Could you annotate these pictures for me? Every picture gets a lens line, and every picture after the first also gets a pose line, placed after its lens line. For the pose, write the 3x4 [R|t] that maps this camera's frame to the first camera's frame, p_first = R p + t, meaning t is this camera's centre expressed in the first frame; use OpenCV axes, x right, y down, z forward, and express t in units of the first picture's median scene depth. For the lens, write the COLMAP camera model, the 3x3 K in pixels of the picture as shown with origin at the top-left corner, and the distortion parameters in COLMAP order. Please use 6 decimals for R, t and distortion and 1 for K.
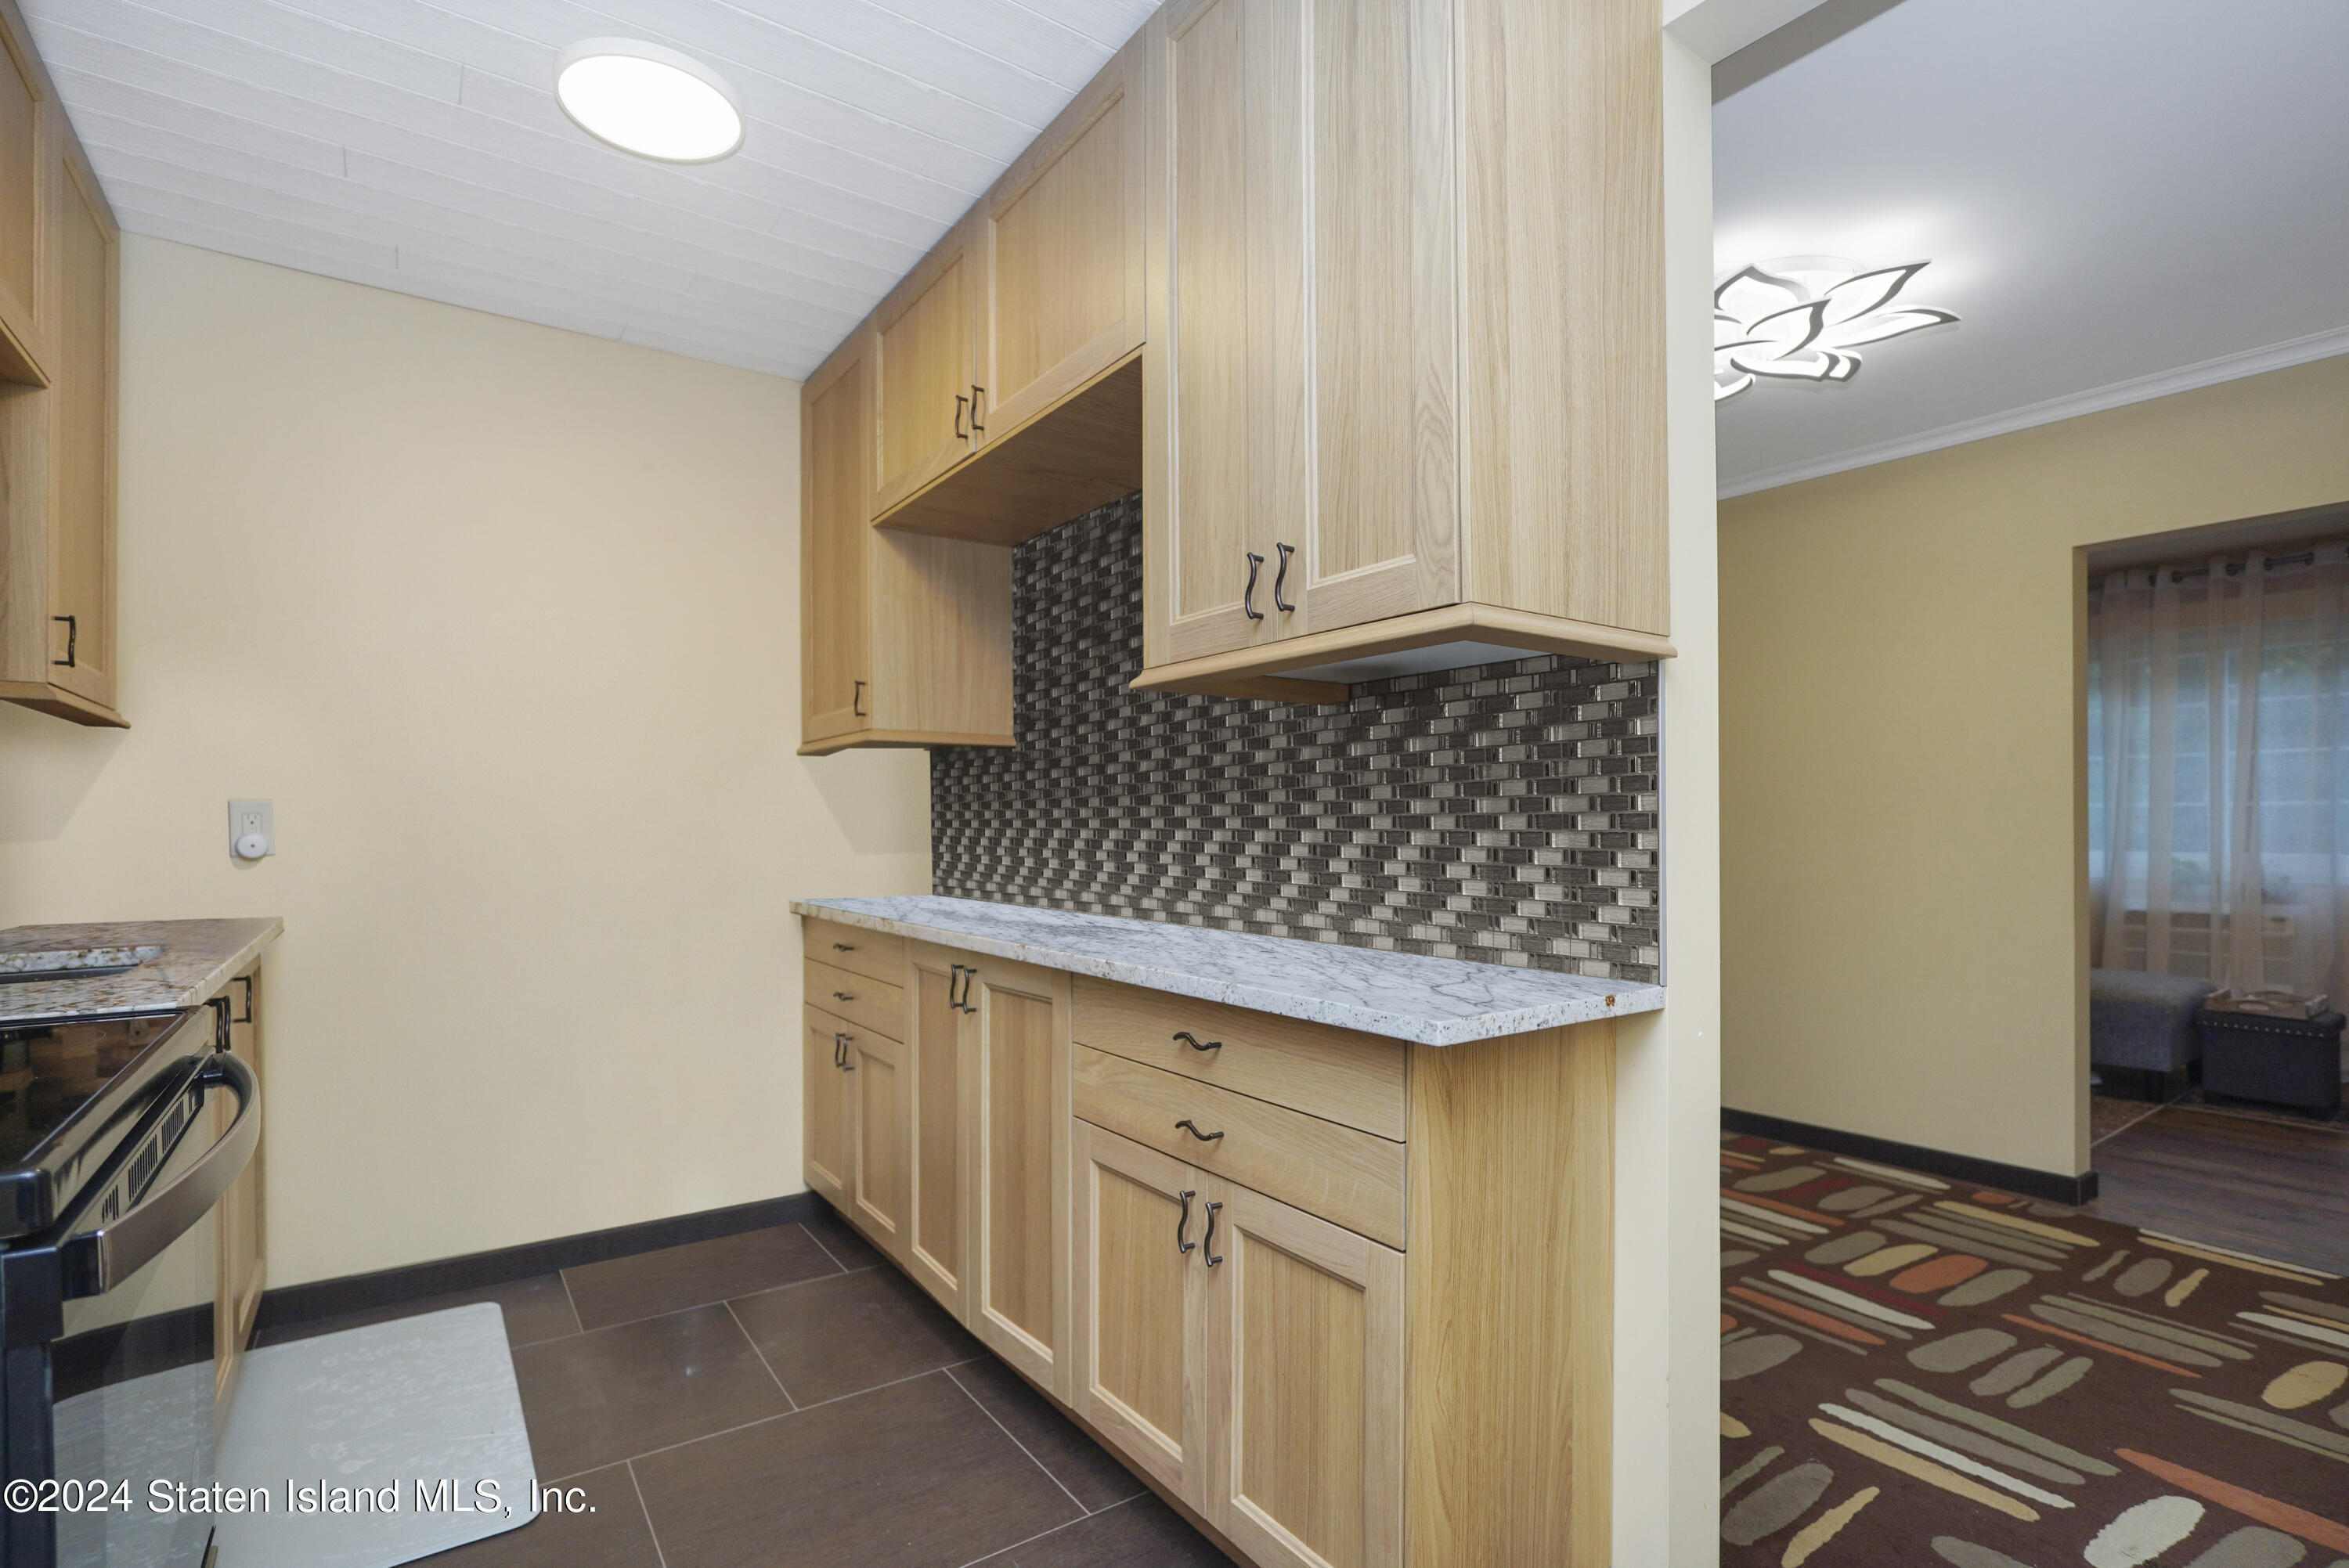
lens RADIAL K [[1100.8, 0, 1178.6], [0, 1100.8, 824.8], [0, 0, 1]] dist [-0.020313, 0.008406]
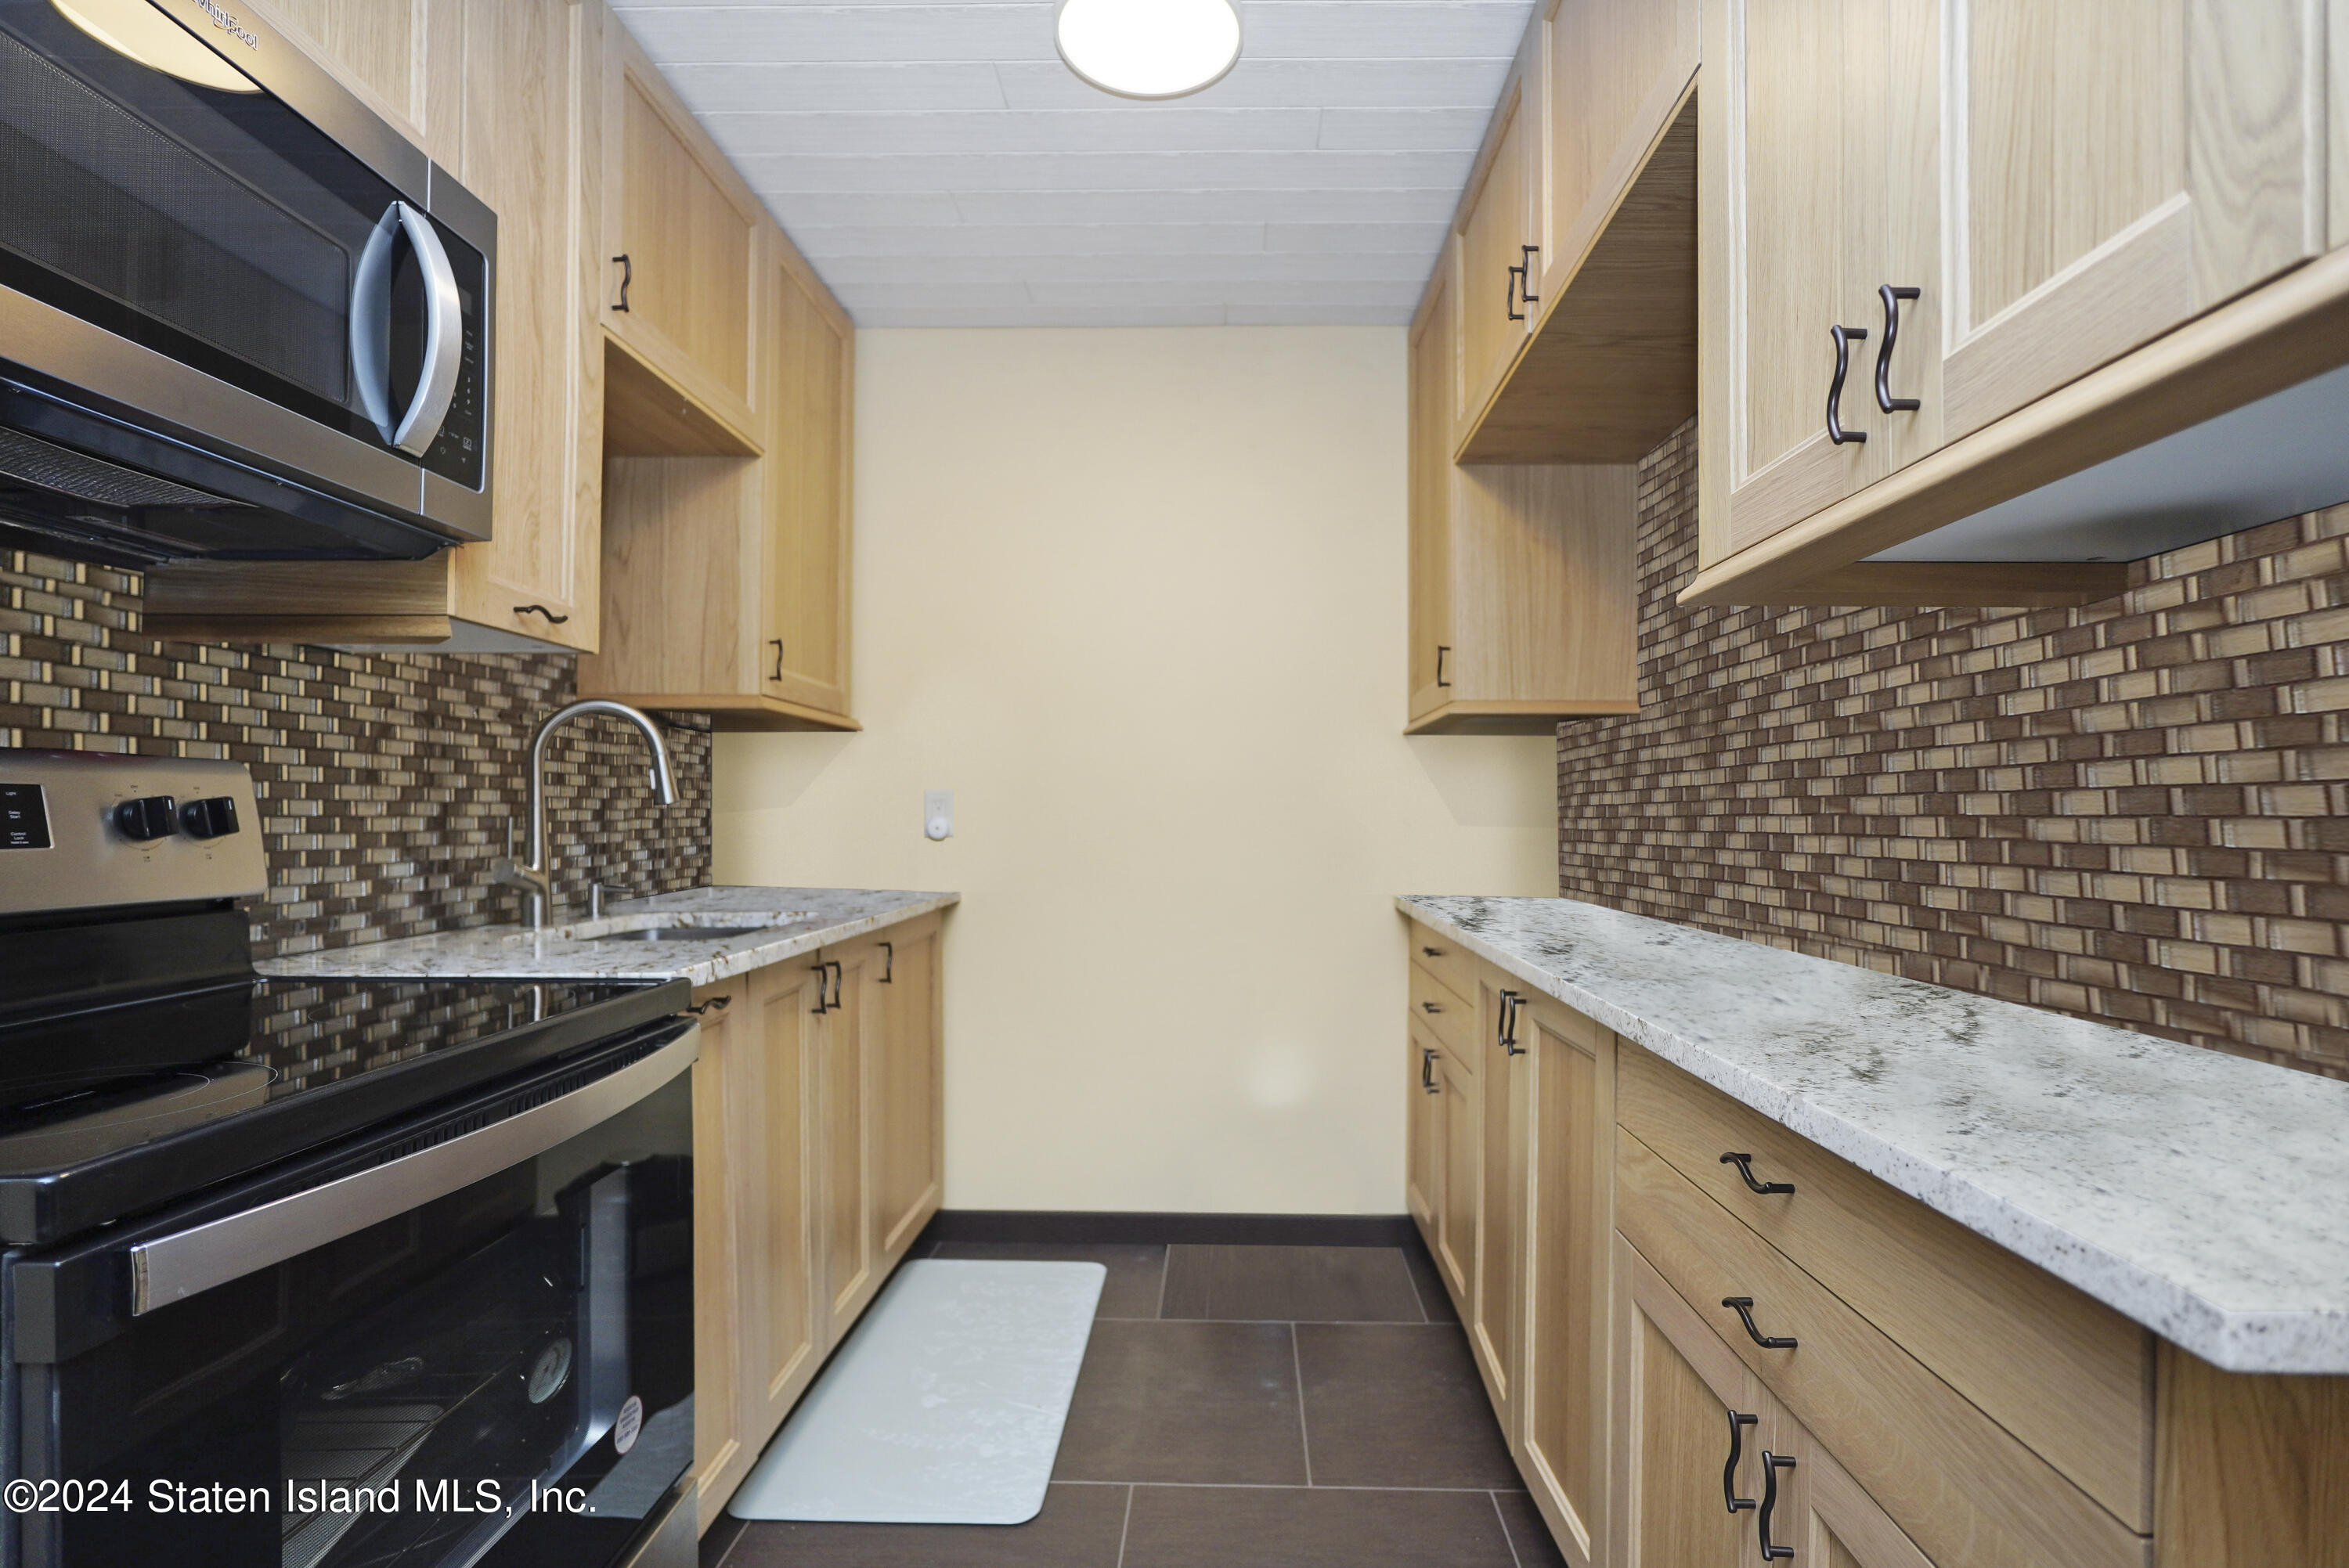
lens RADIAL K [[1100.8, 0, 1206.2], [0, 1100.8, 816.8], [0, 0, 1]] dist [-0.020313, 0.008406]
pose [[0.808538, 0.006421, -0.588409, 0.105595], [-0.003980, 0.999977, 0.005443, -0.000358], [0.588431, -0.002059, 0.808545, 0.289785]]
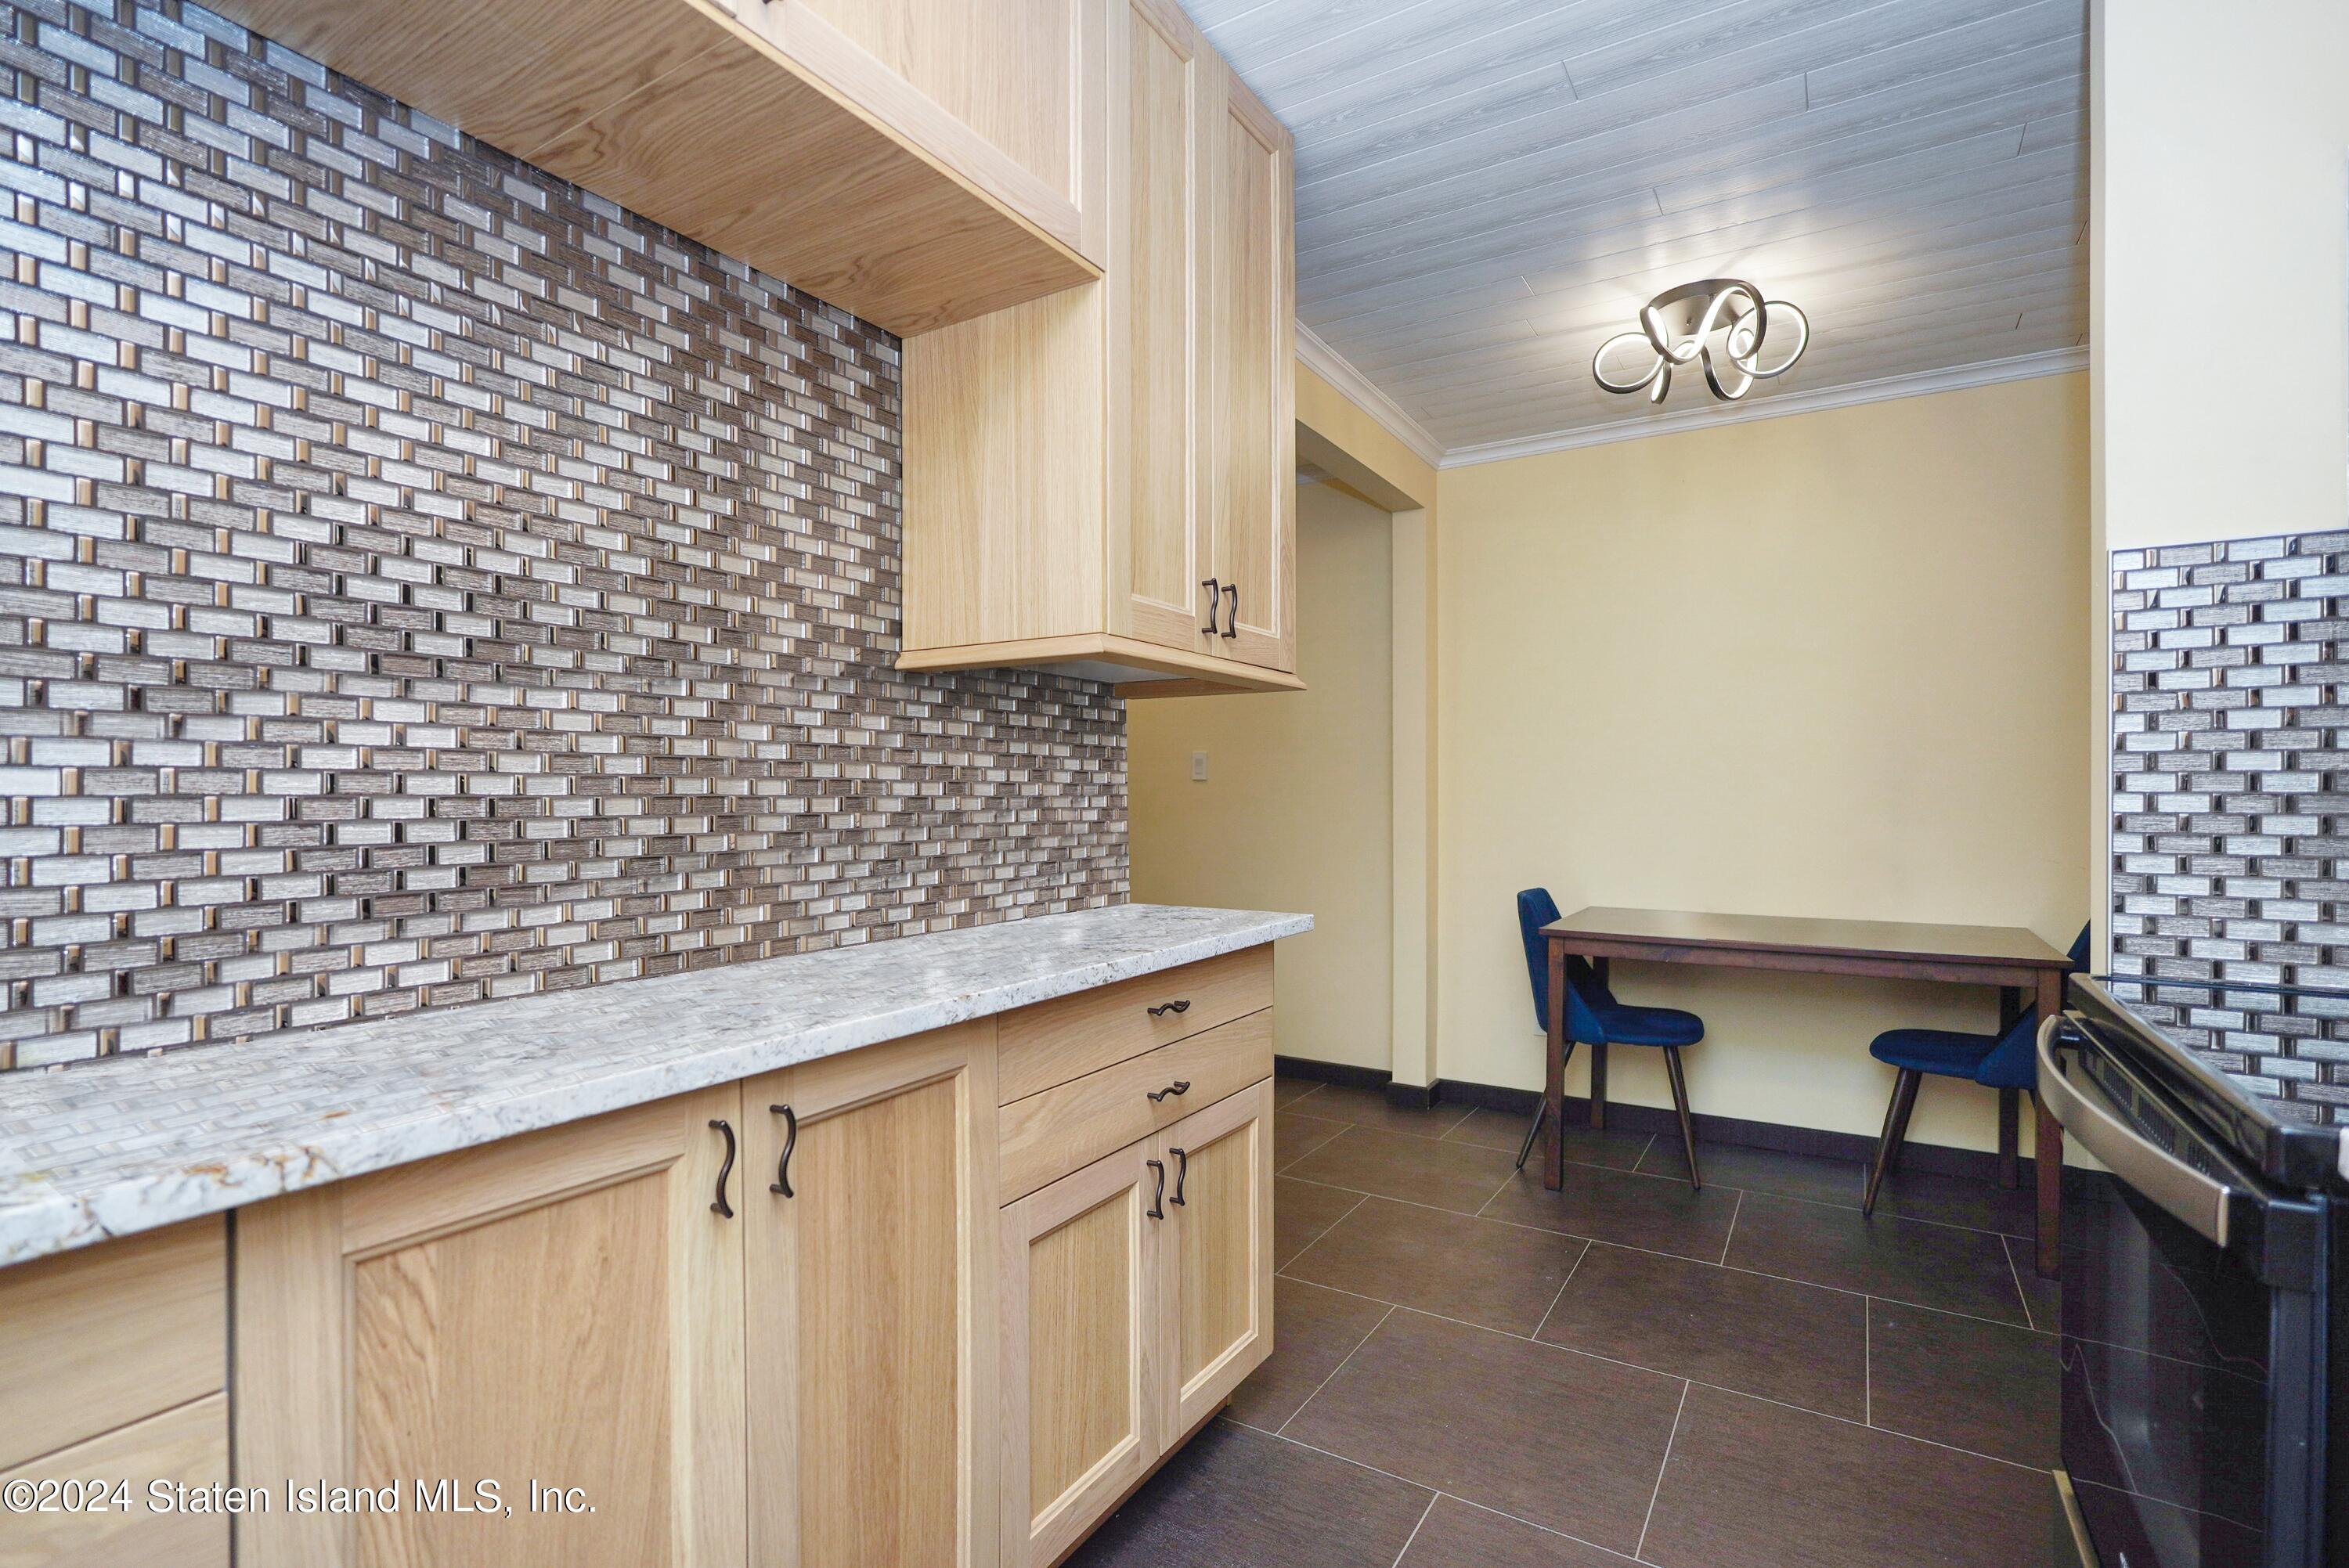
lens RADIAL K [[1100.8, 0, 1188.3], [0, 1100.8, 804.1], [0, 0, 1]] dist [-0.020313, 0.008406]
pose [[-0.411783, -0.006567, 0.911258, -0.812868], [-0.005136, 0.999975, 0.004885, -0.002587], [-0.911268, -0.002669, -0.411806, 1.218045]]
